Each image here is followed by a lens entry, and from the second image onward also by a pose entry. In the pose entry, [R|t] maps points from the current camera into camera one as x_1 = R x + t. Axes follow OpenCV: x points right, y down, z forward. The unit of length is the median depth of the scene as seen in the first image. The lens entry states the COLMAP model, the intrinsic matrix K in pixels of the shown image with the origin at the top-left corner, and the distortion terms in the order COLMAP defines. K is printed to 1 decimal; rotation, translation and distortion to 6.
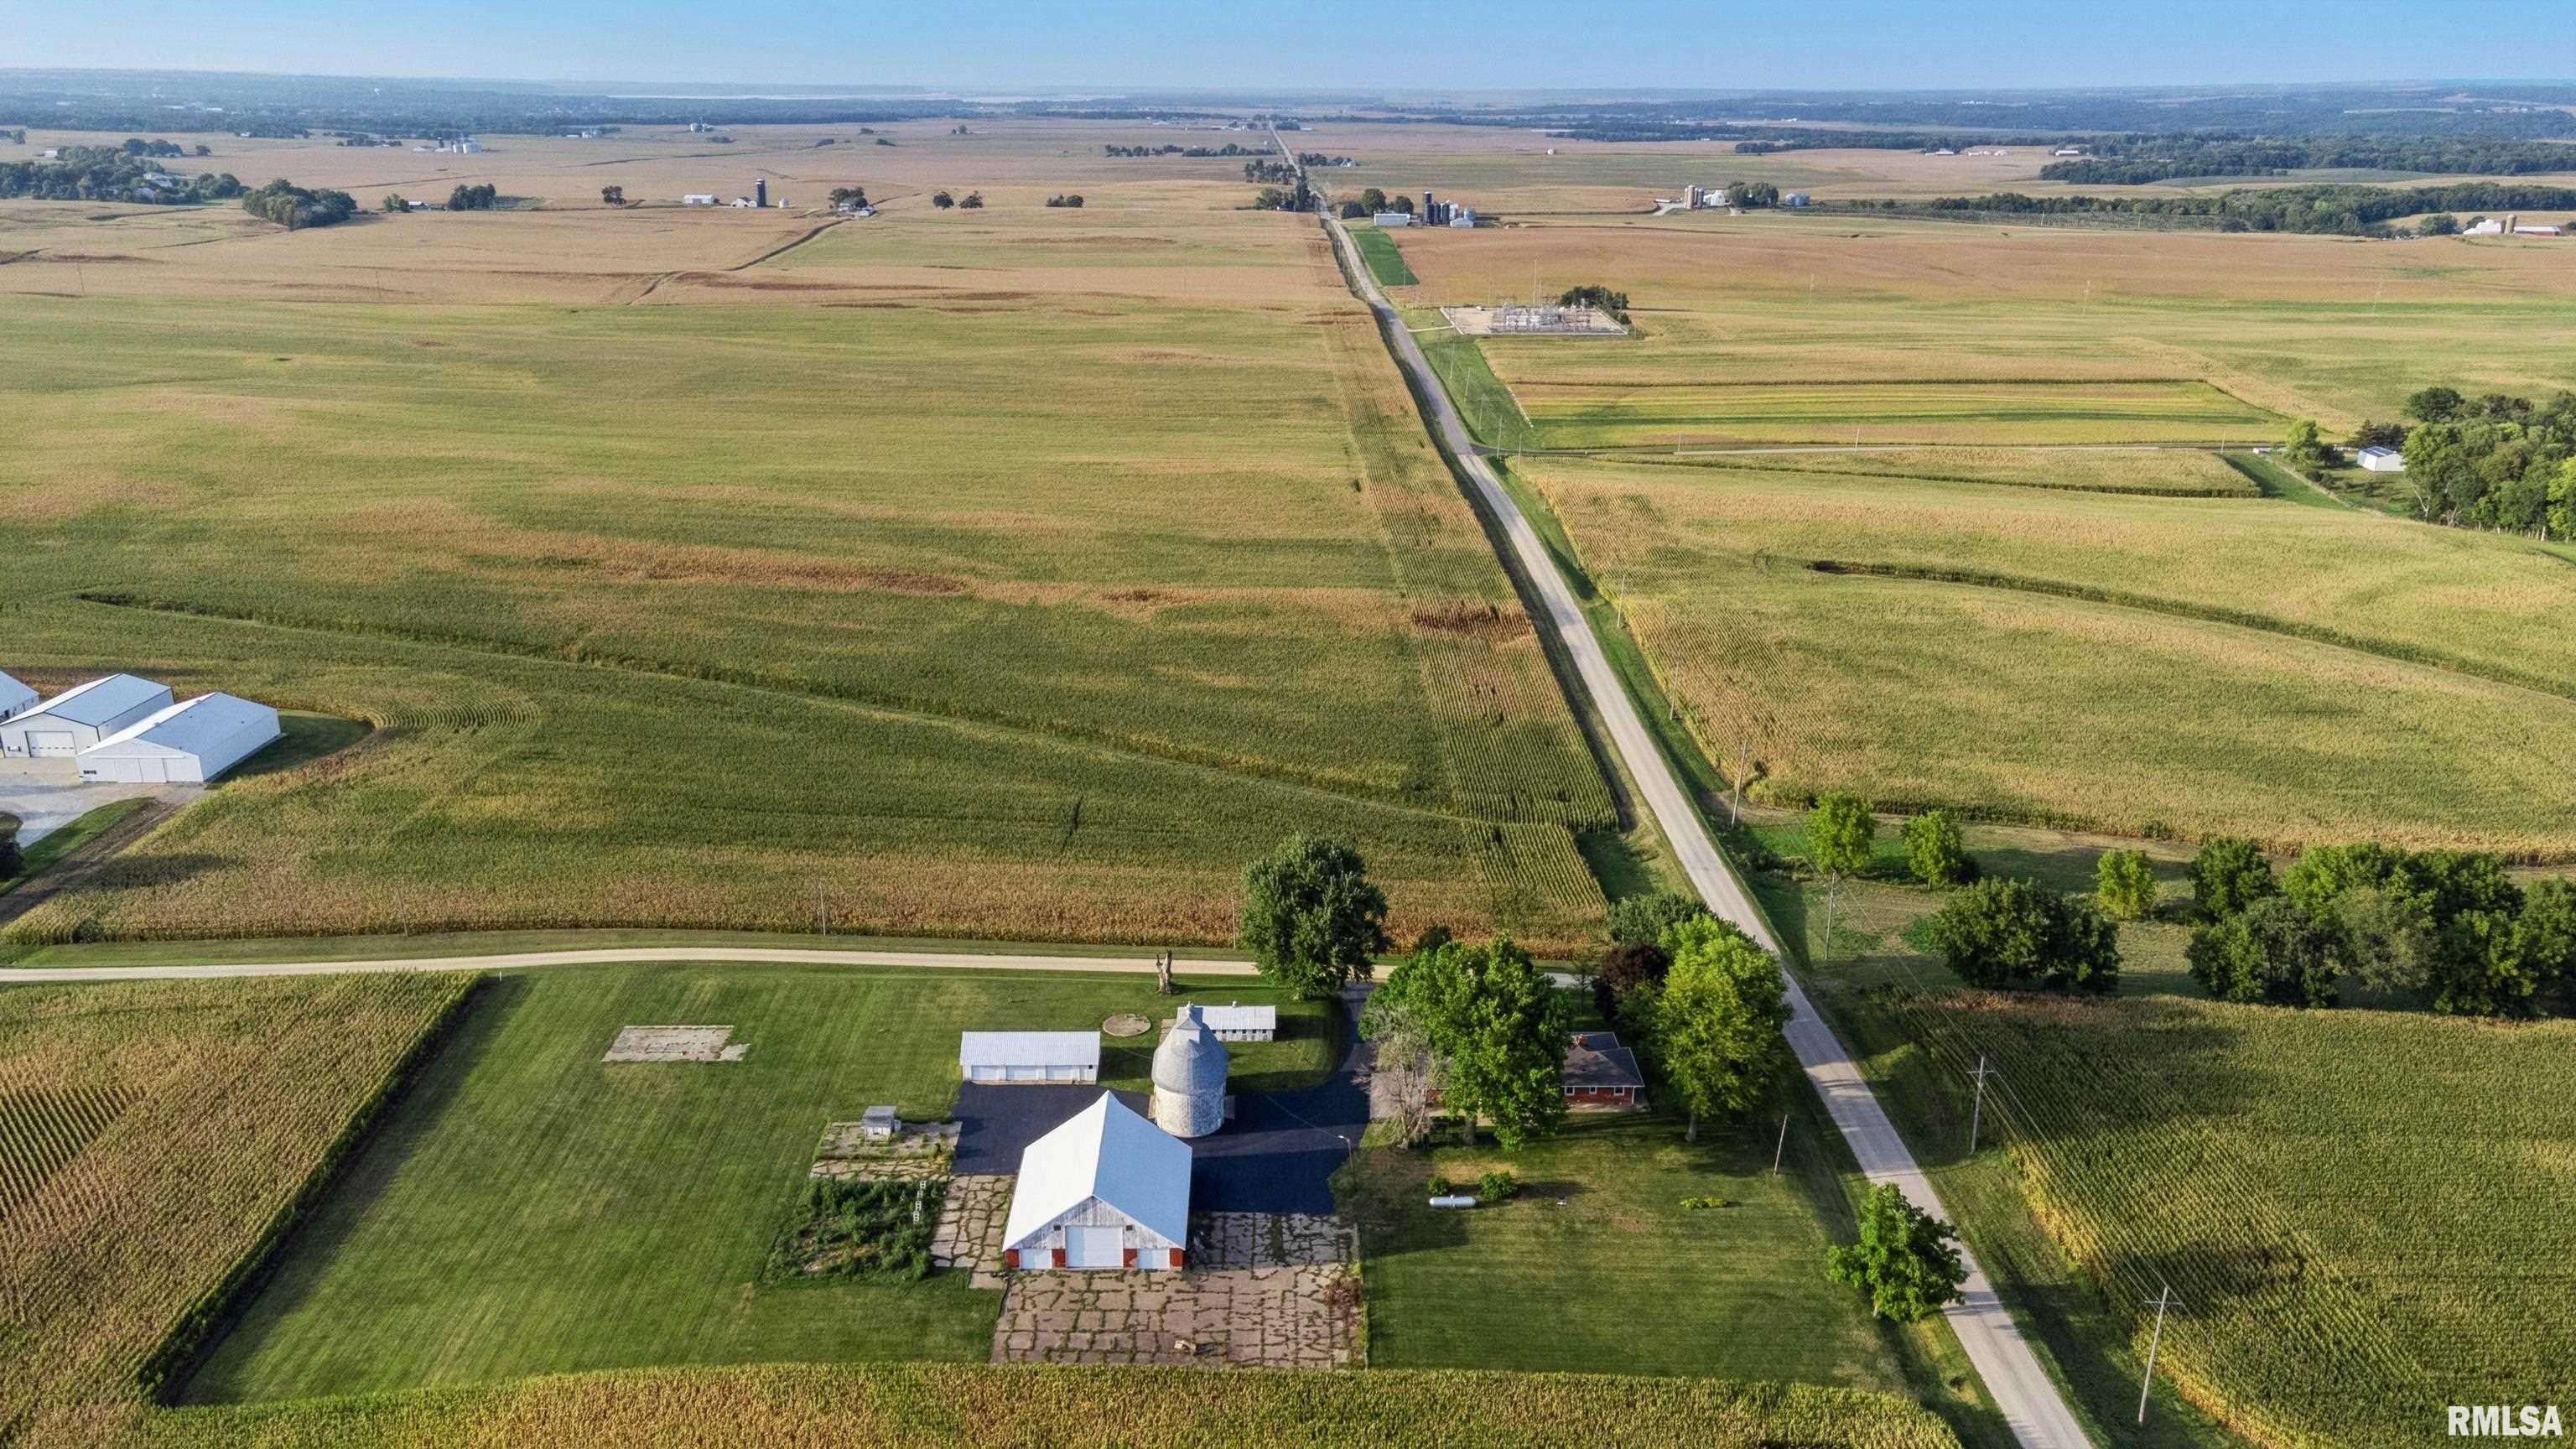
lens RADIAL K [[1941.4, 0, 1295.5], [0, 1941.4, 711.8], [0, 0, 1]] dist [0.014096, 0.112037]
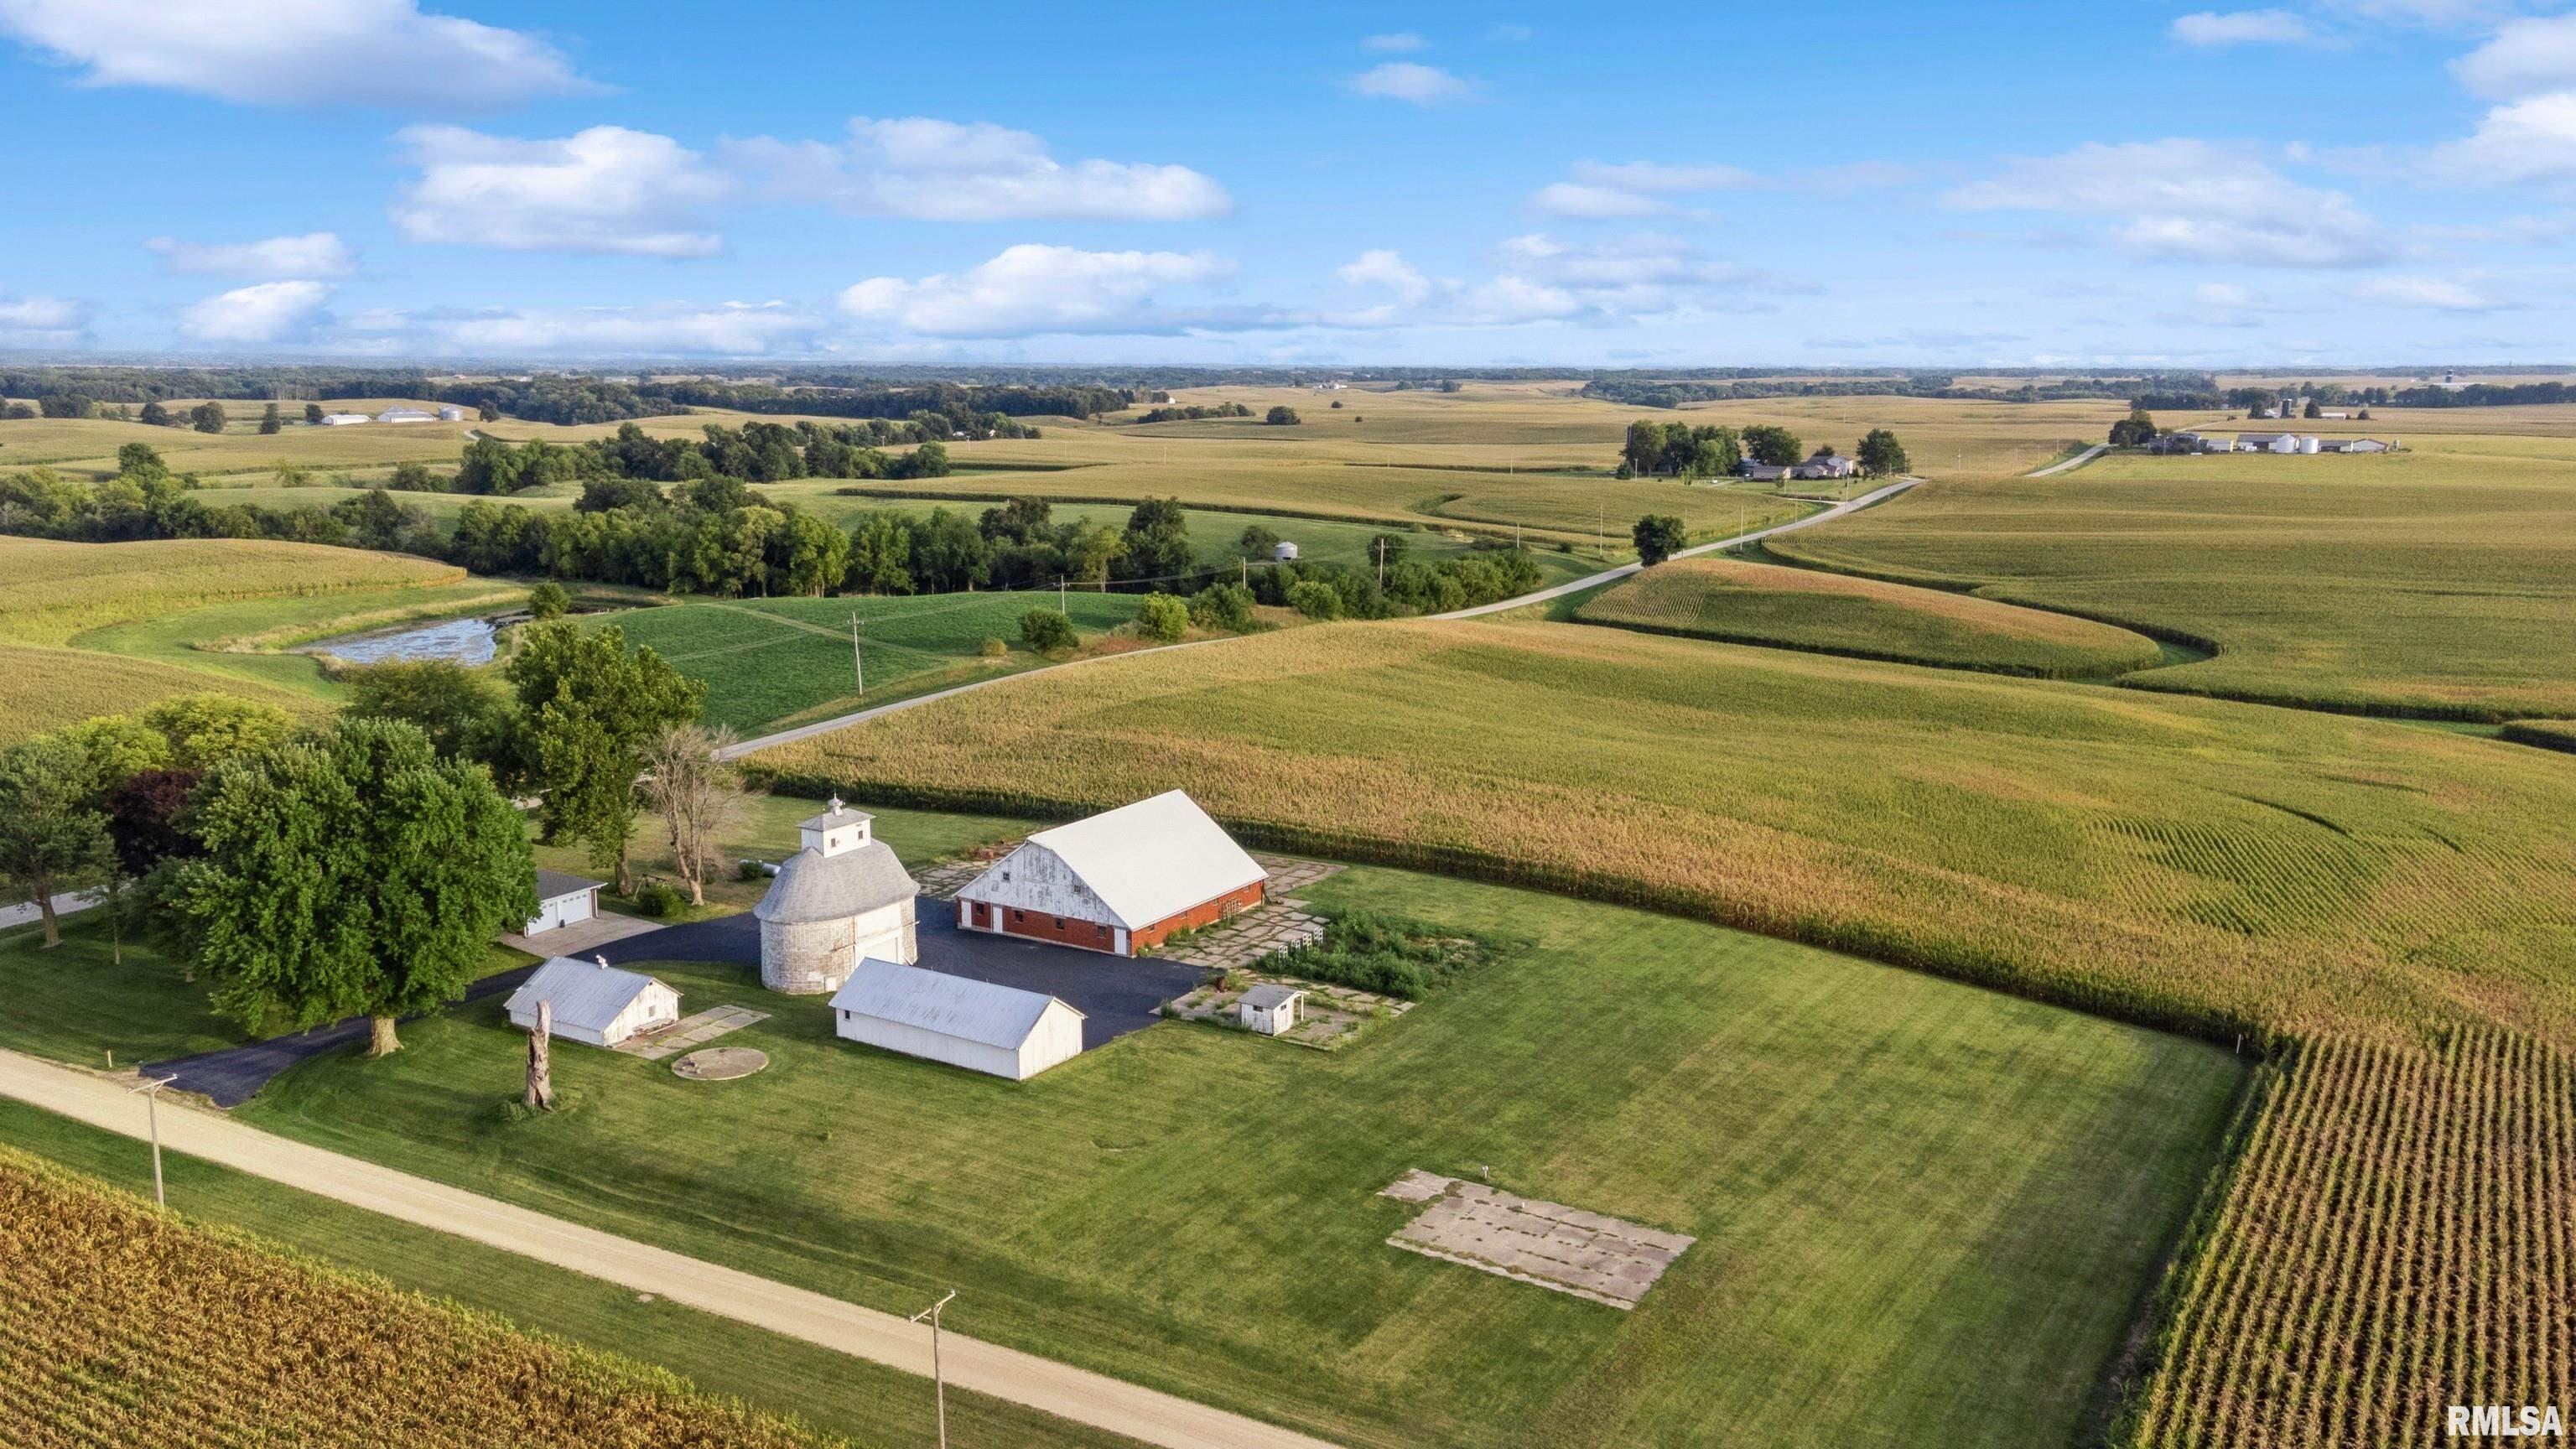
lens RADIAL K [[1966.9, 0, 1288.0], [0, 1966.9, 724.5], [0, 0, 1]] dist [0.014370, 0.107769]
pose [[-0.843435, -0.107434, 0.526380, -0.295865], [0.156616, 0.888071, 0.432206, -0.074101], [-0.513896, 0.446977, -0.732204, 0.782467]]
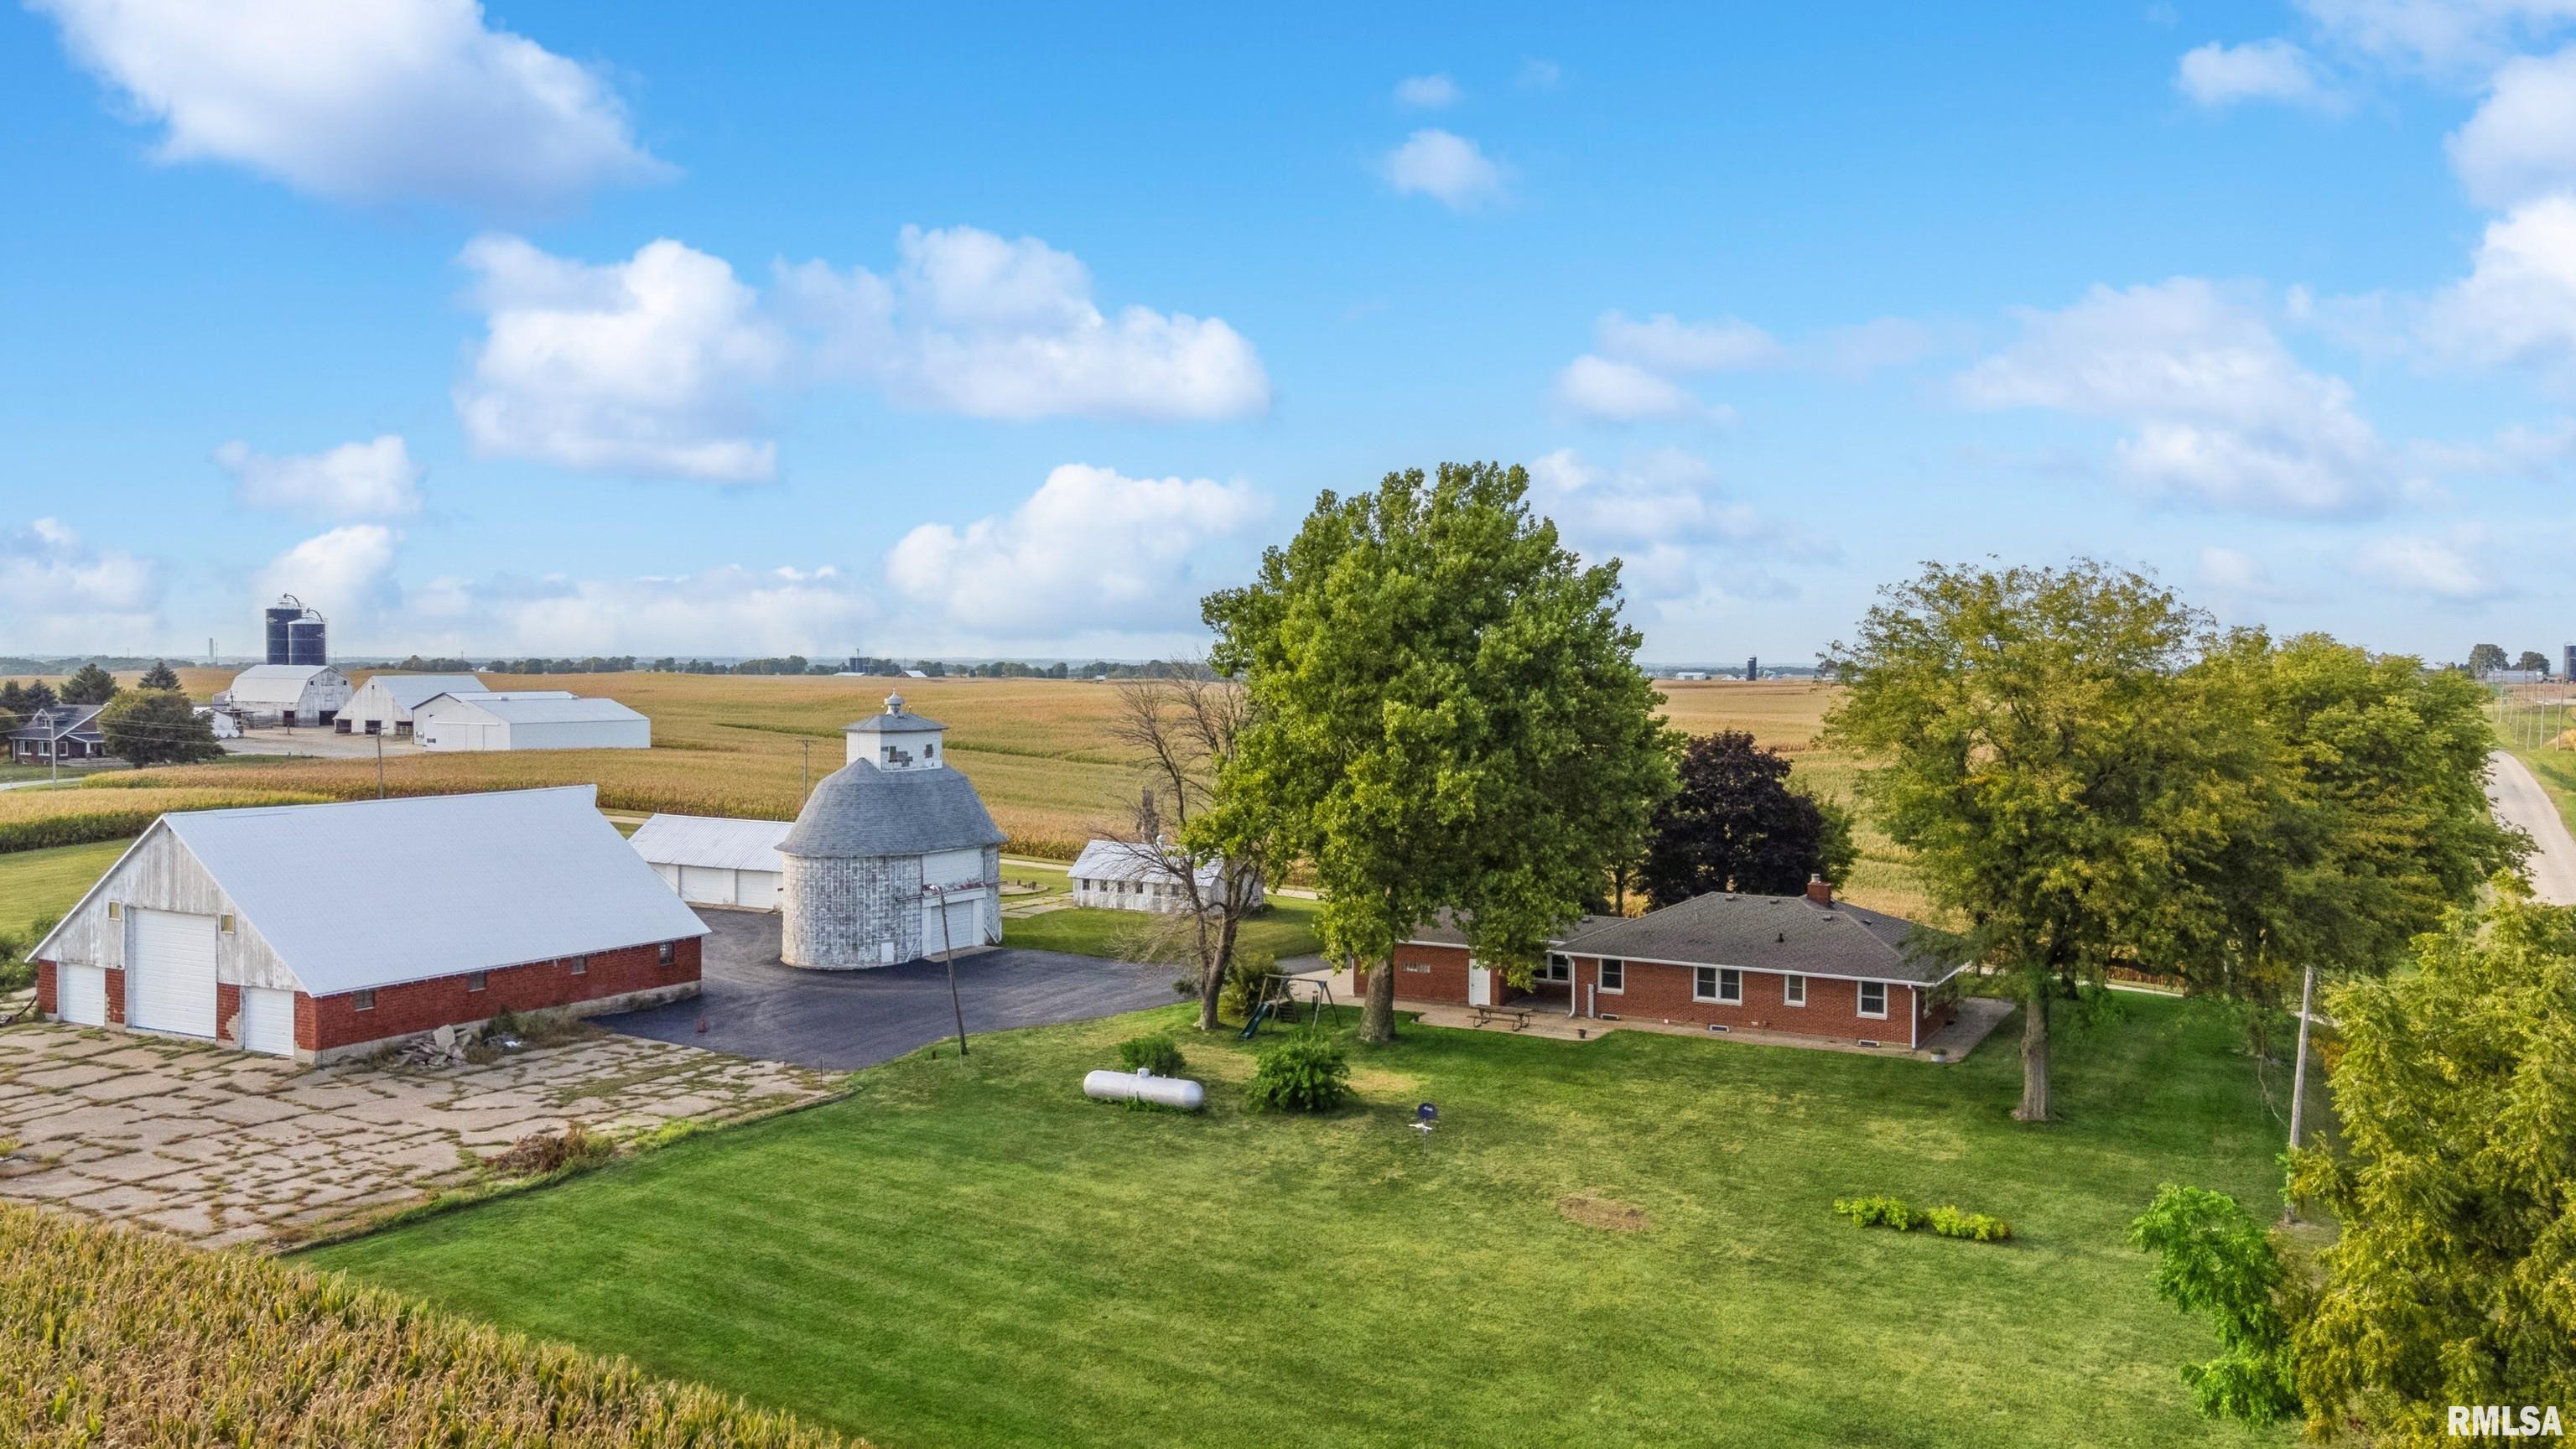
lens RADIAL K [[1941.4, 0, 1295.5], [0, 1941.4, 711.8], [0, 0, 1]] dist [0.014096, 0.112037]
pose [[0.860708, 0.010889, -0.508982, 0.145330], [-0.154542, 0.958183, -0.240837, 0.140316], [0.485075, 0.285950, 0.826399, 0.375640]]
